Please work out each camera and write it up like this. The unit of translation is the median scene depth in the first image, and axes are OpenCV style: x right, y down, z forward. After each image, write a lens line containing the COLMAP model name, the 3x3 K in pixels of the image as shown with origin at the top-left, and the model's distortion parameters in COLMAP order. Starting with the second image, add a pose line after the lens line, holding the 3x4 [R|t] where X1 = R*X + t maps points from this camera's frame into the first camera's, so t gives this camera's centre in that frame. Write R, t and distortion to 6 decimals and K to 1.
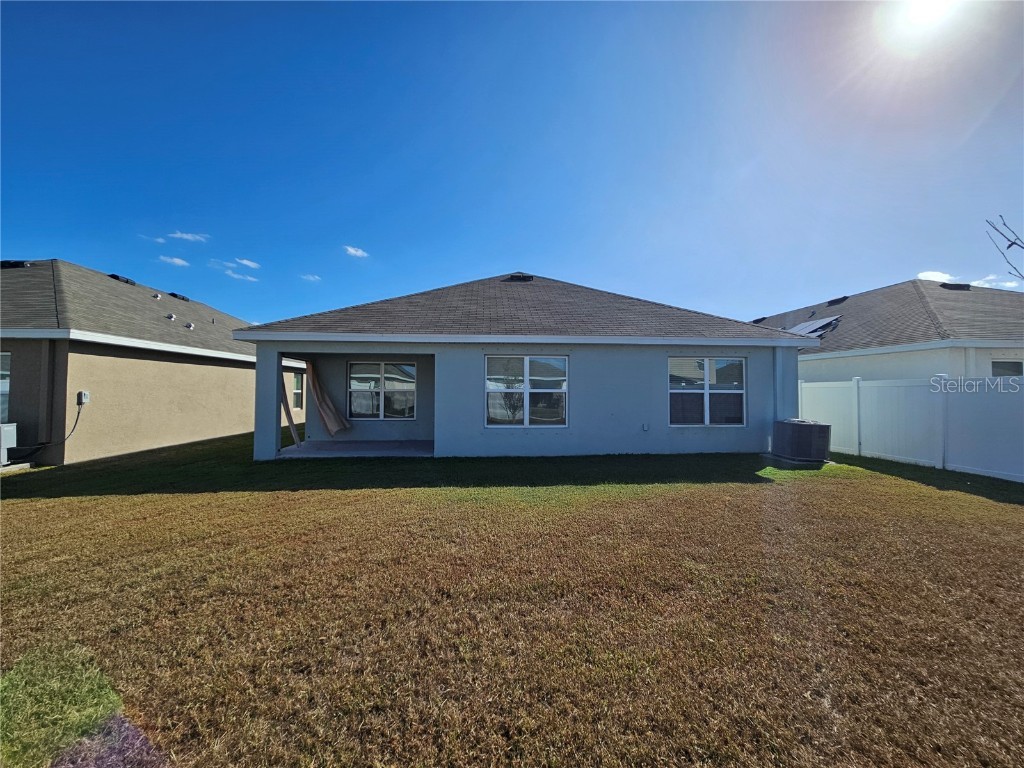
lens RADIAL K [[422.2, 0, 515.7], [0, 422.2, 376.7], [0, 0, 1]] dist [-0.000704, 0.000042]
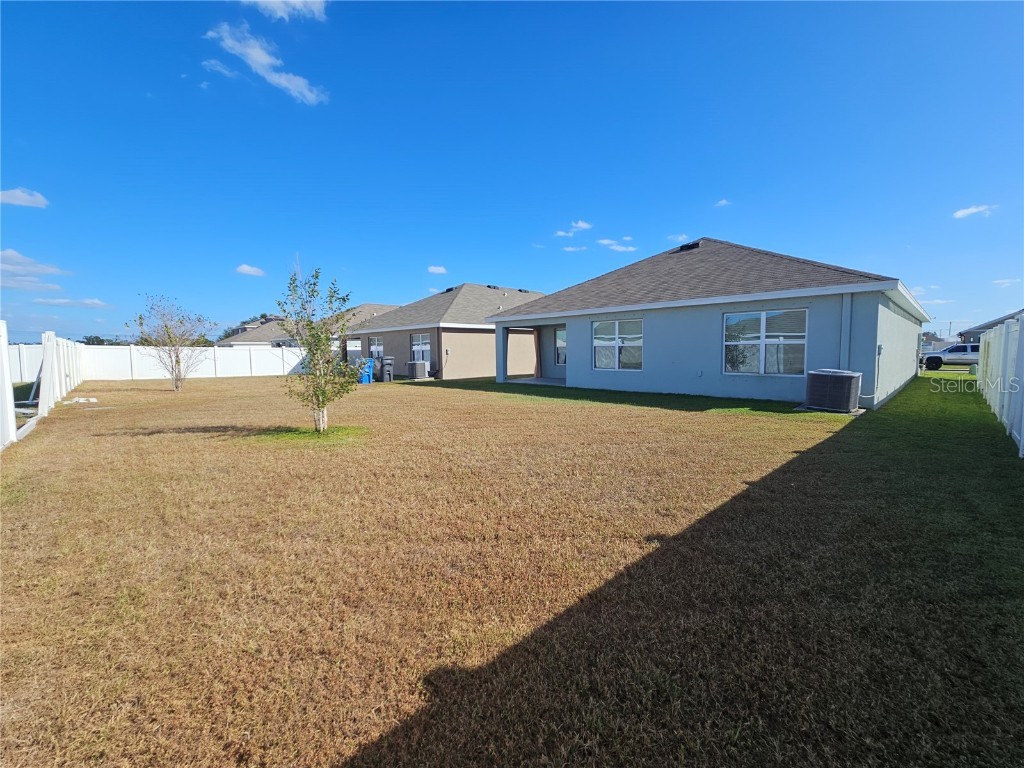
lens RADIAL K [[422.2, 0, 515.7], [0, 422.2, 376.7], [0, 0, 1]] dist [-0.000704, 0.000042]
pose [[0.624603, 0.039501, -0.779942, 0.956192], [0.029287, 0.996833, 0.073940, 0.024943], [0.780393, -0.069026, 0.621468, -0.152331]]
